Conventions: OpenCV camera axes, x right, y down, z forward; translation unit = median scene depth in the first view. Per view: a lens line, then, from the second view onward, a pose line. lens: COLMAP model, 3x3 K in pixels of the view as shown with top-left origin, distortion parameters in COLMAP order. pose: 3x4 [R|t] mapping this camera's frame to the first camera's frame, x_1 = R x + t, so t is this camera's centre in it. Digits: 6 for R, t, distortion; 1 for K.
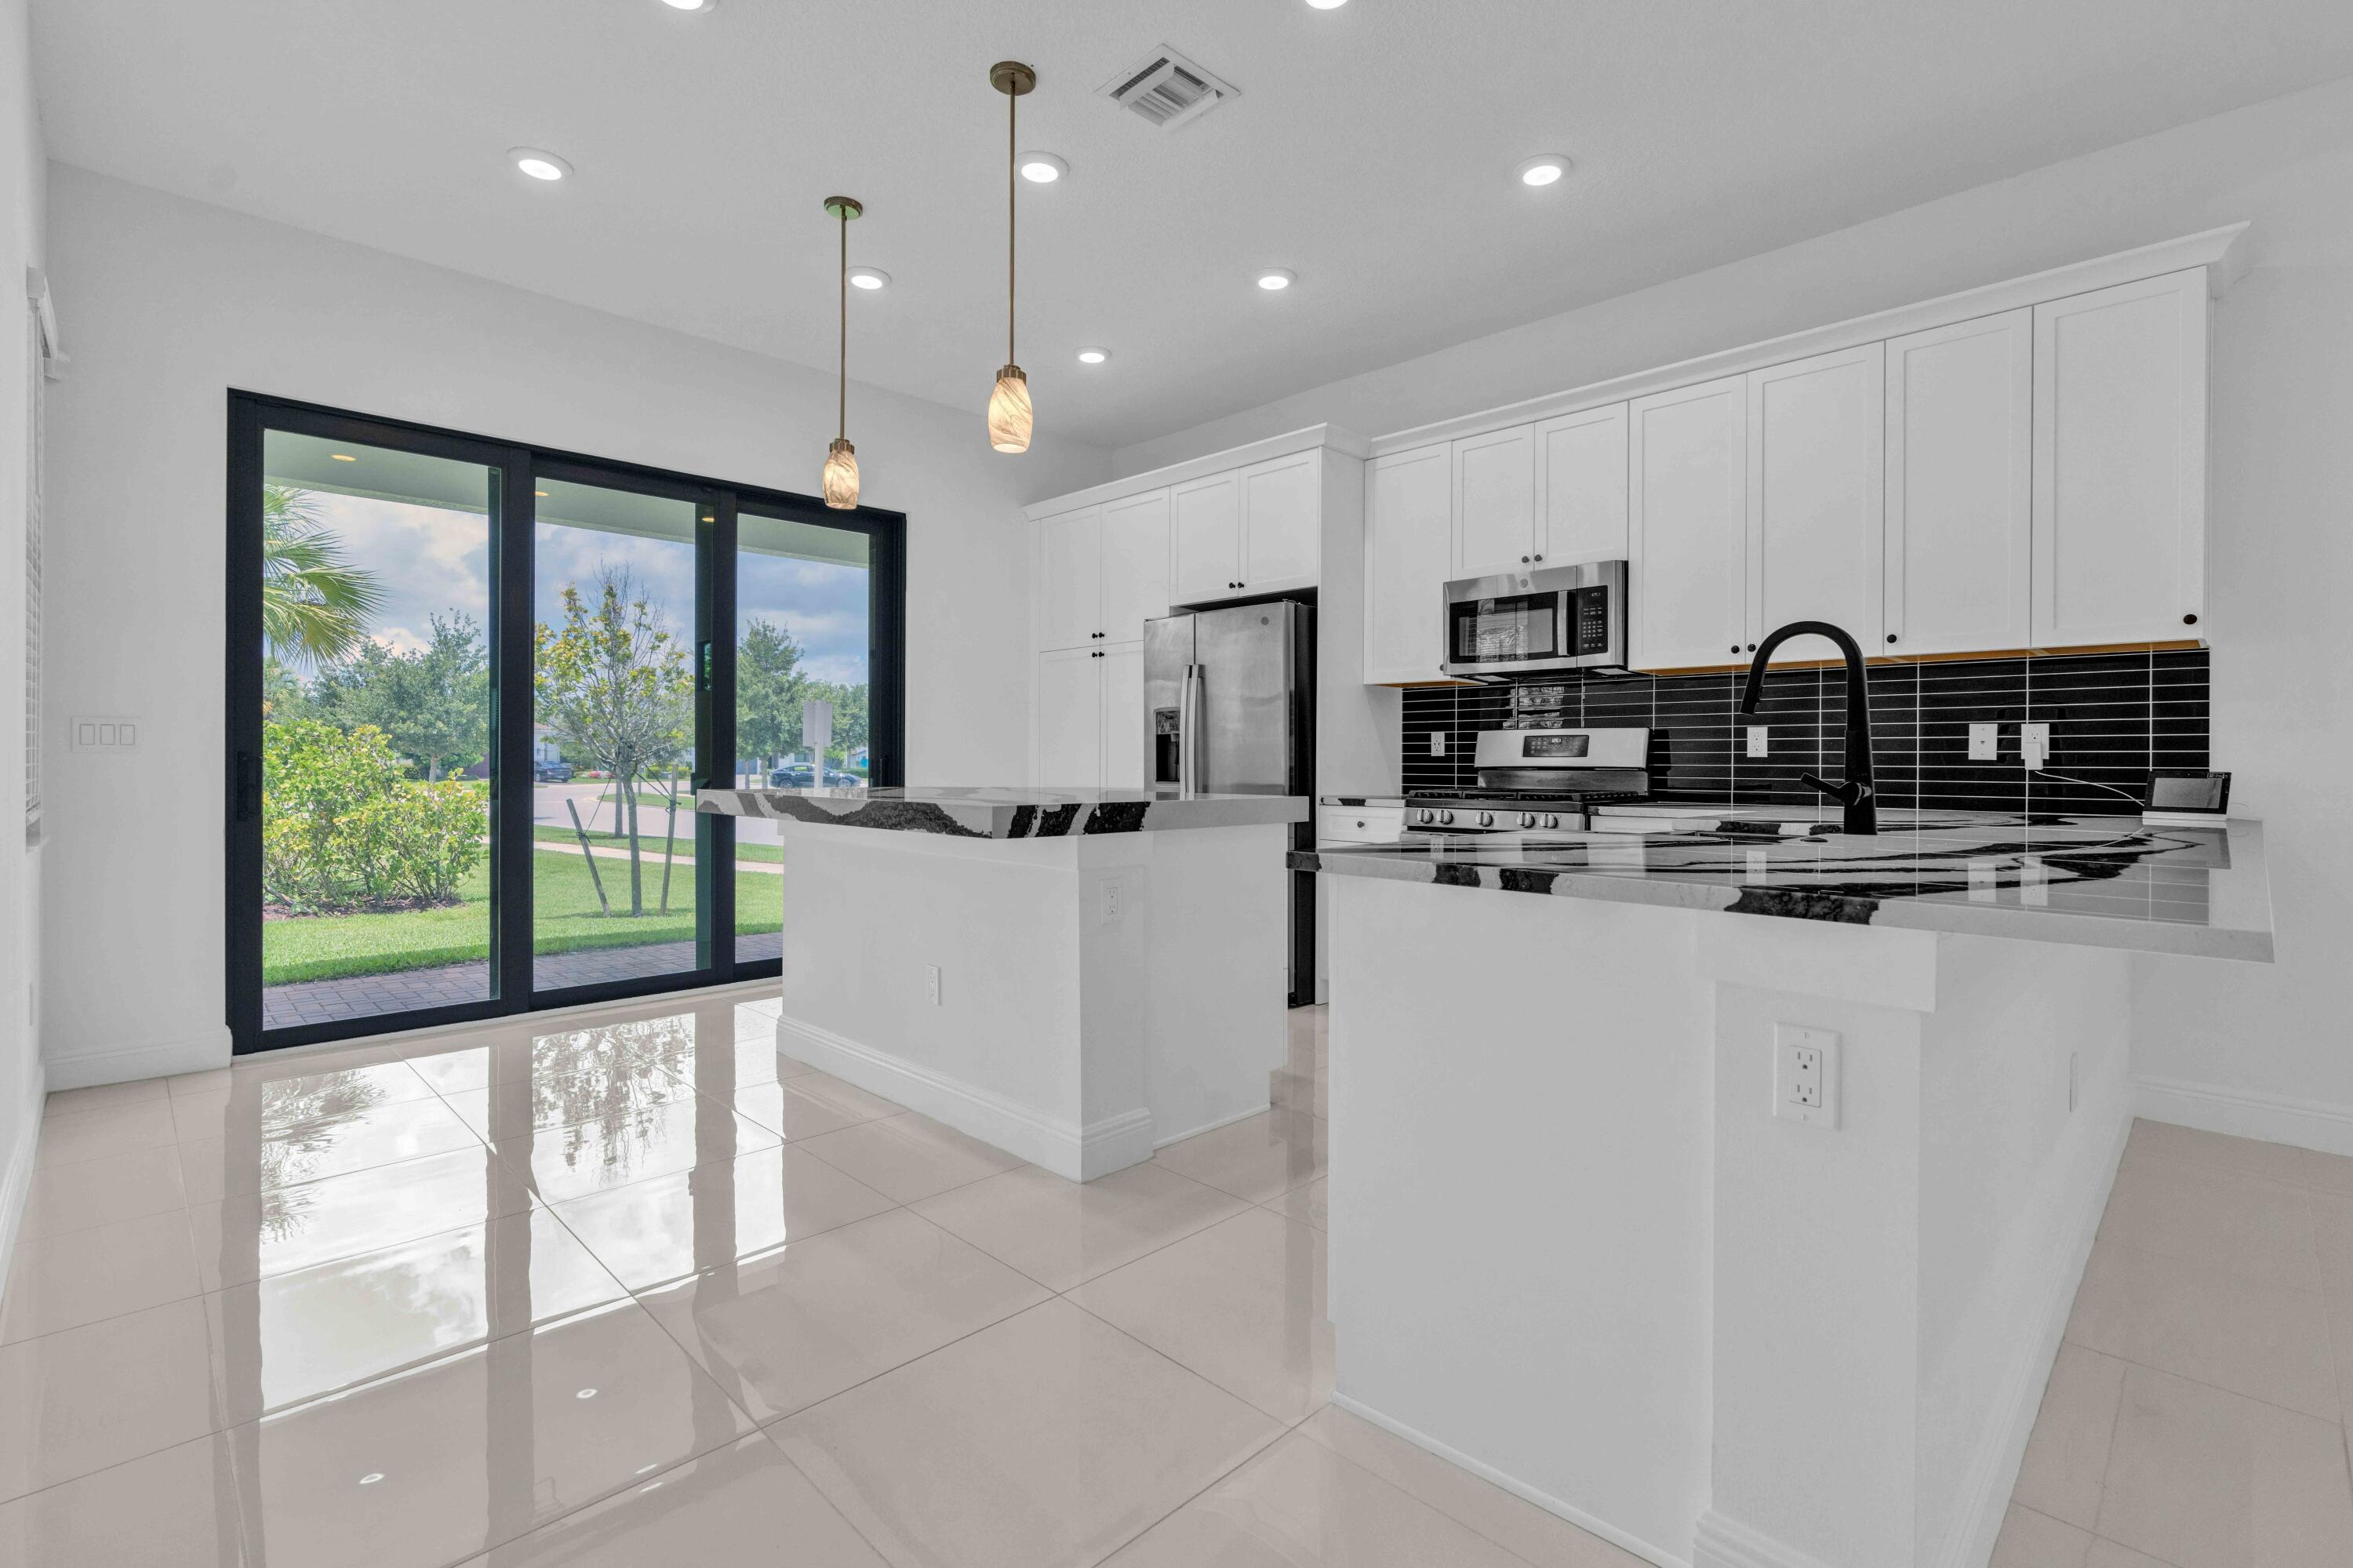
lens RADIAL K [[1081.2, 0, 1191.5], [0, 1081.2, 767.6], [0, 0, 1]] dist [0.003048, 0.000174]
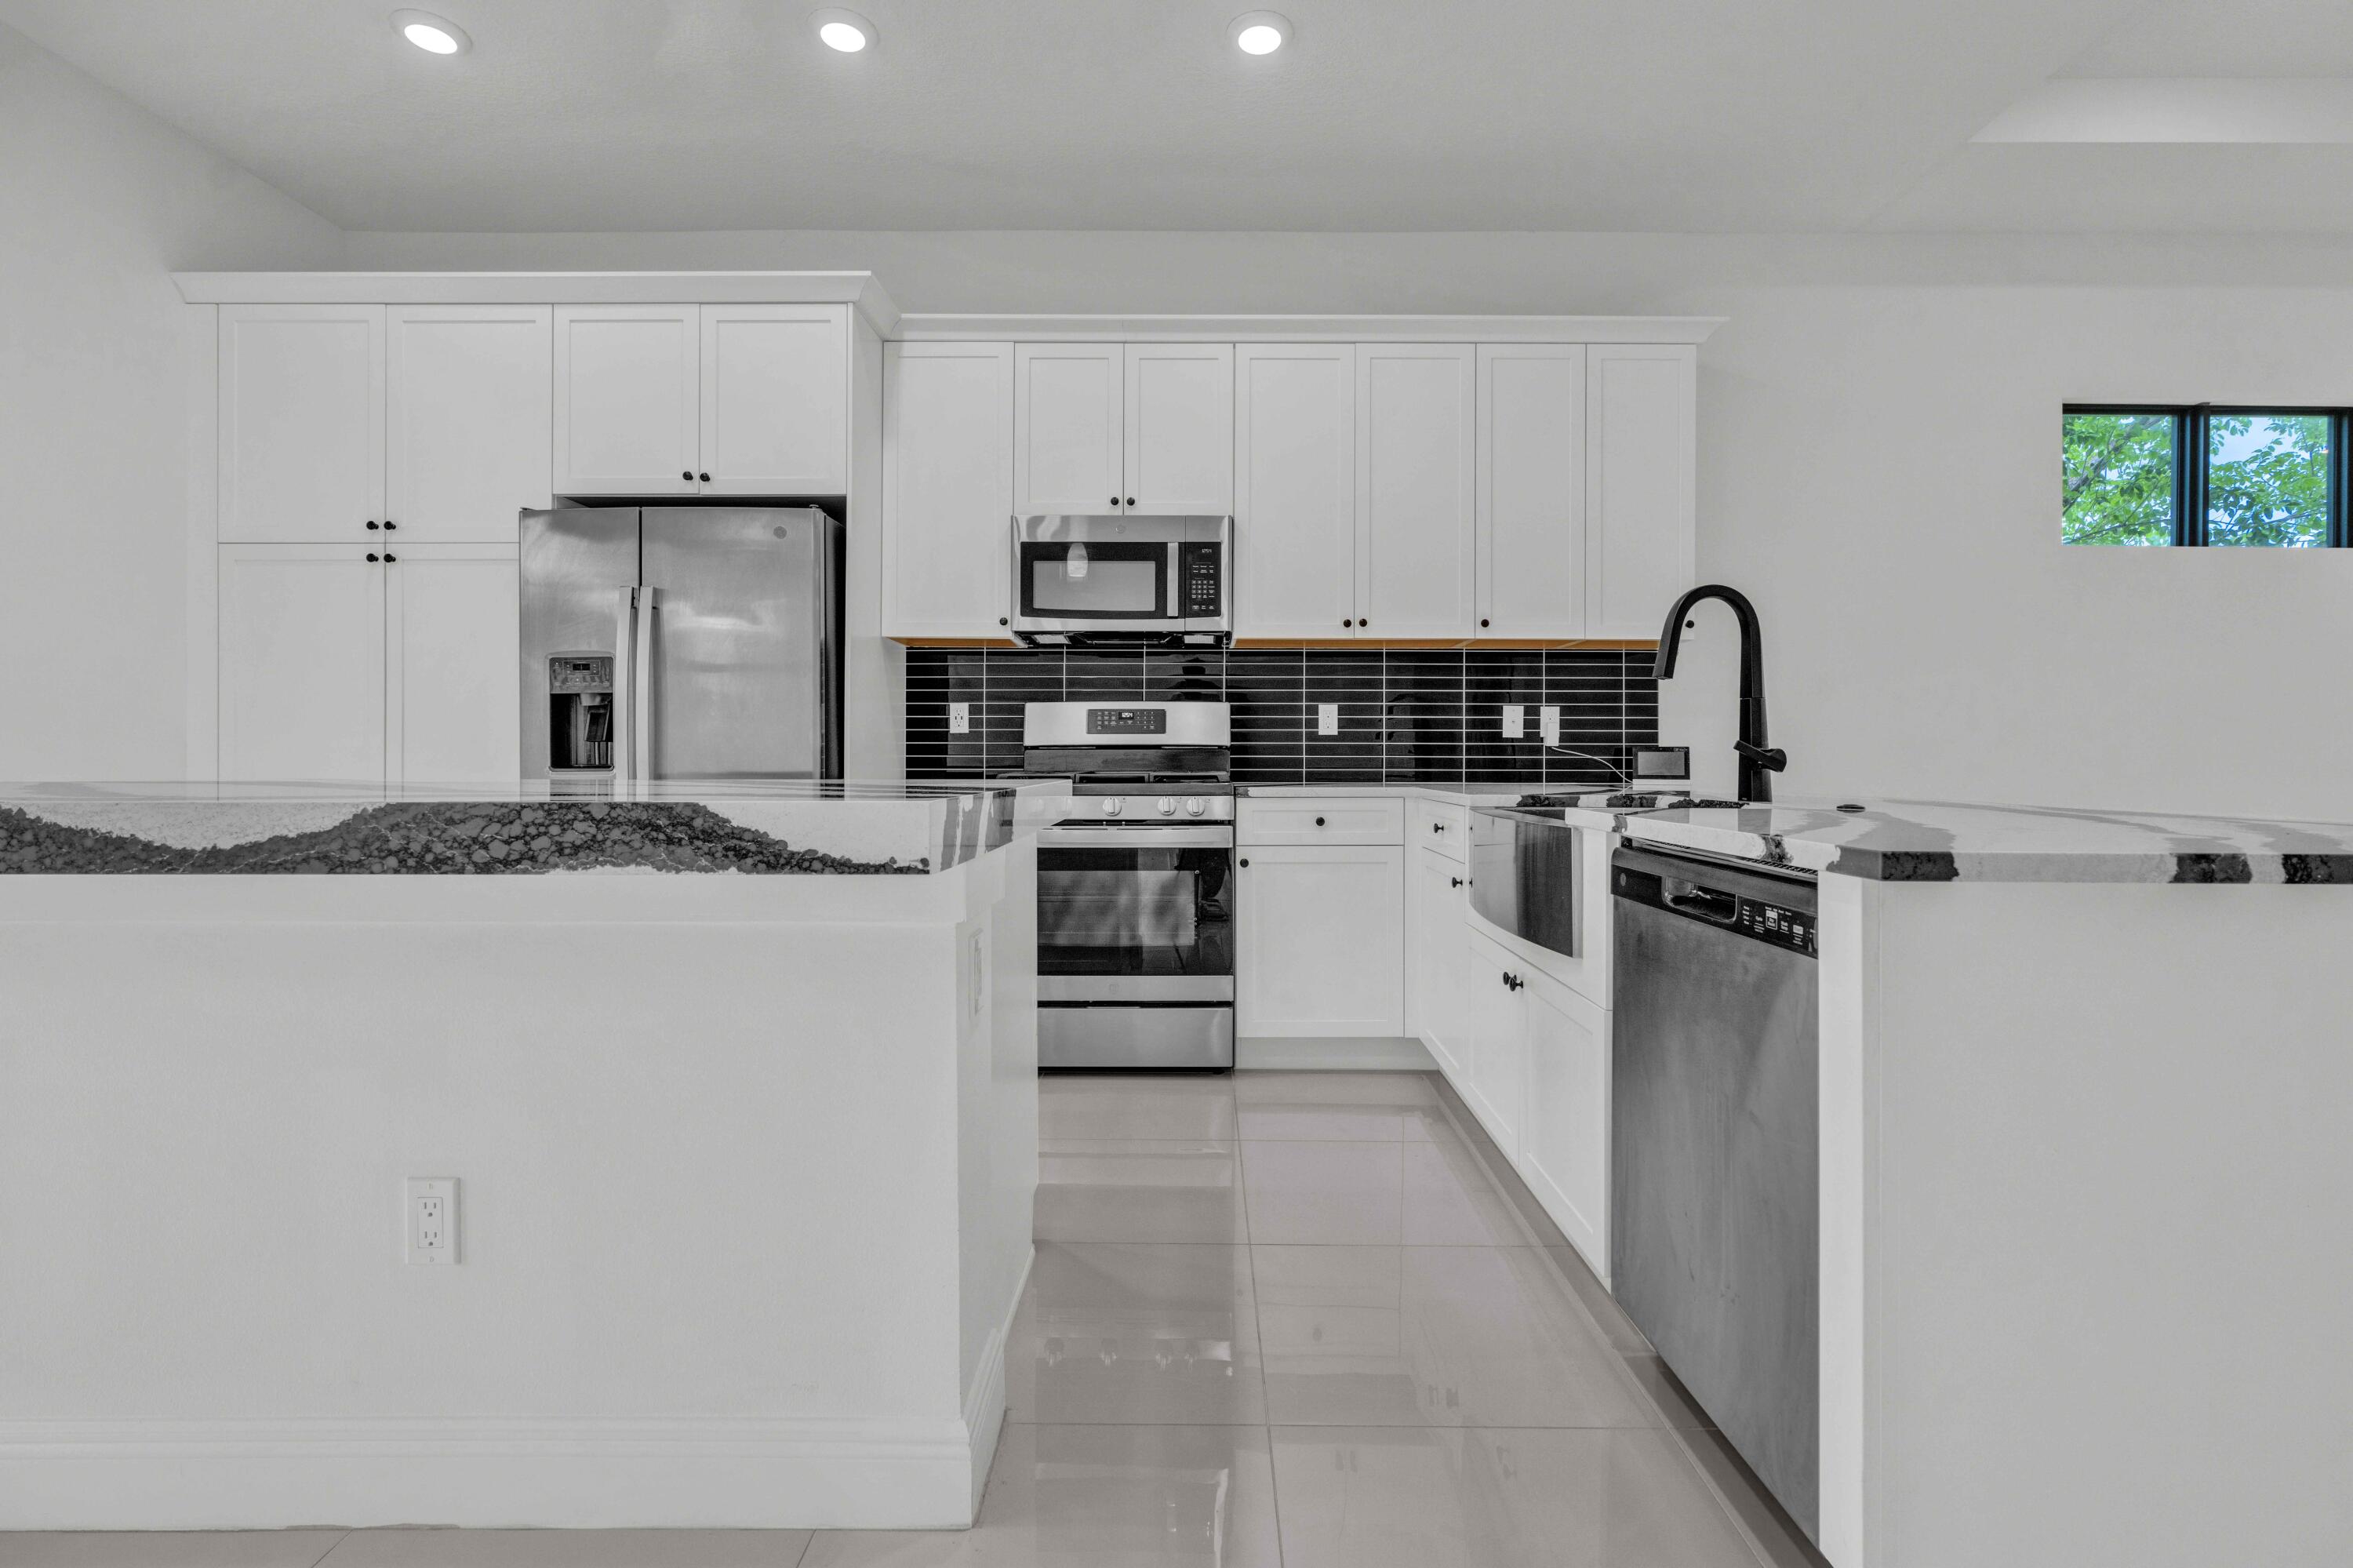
lens RADIAL K [[1078.2, 0, 1189.0], [0, 1078.2, 755.1], [0, 0, 1]] dist [-0.002524, 0.000193]
pose [[0.712504, -0.001635, 0.701666, -0.261826], [0.004951, 0.999984, -0.002698, 0.010907], [-0.701650, 0.005396, 0.712501, 0.376999]]
